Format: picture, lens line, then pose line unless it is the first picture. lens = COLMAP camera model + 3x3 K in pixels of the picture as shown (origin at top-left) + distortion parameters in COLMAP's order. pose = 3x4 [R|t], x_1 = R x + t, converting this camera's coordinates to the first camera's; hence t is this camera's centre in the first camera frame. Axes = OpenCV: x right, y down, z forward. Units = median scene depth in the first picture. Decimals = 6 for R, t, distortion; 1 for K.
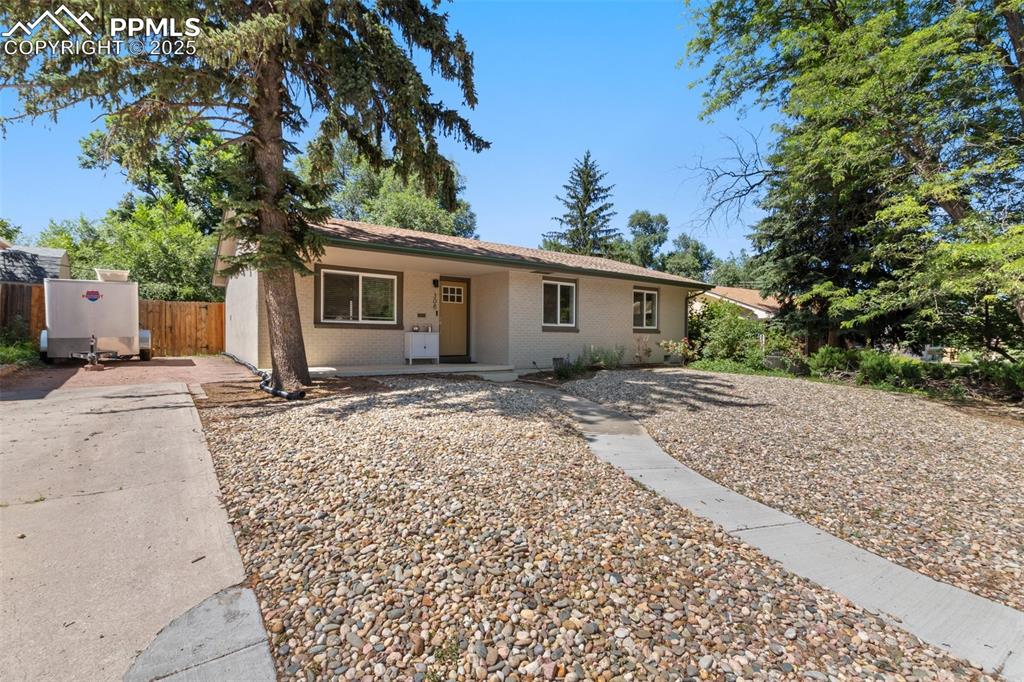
lens RADIAL K [[458.6, 0, 512.0], [0, 458.6, 341.0], [0, 0, 1]] dist [-0.003292, -0.000396]
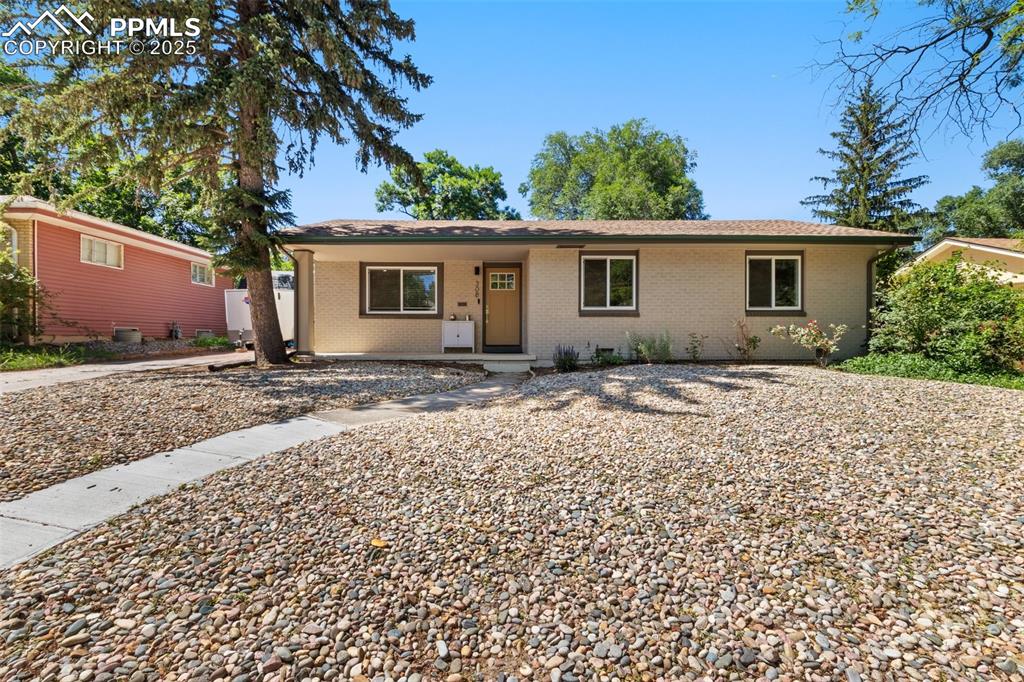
lens RADIAL K [[458.6, 0, 512.0], [0, 458.6, 341.0], [0, 0, 1]] dist [-0.003292, -0.000396]
pose [[0.822240, -0.001620, -0.569139, 0.442768], [0.004550, 0.999983, 0.003728, 0.020364], [0.569123, -0.005655, 0.822233, 0.230924]]
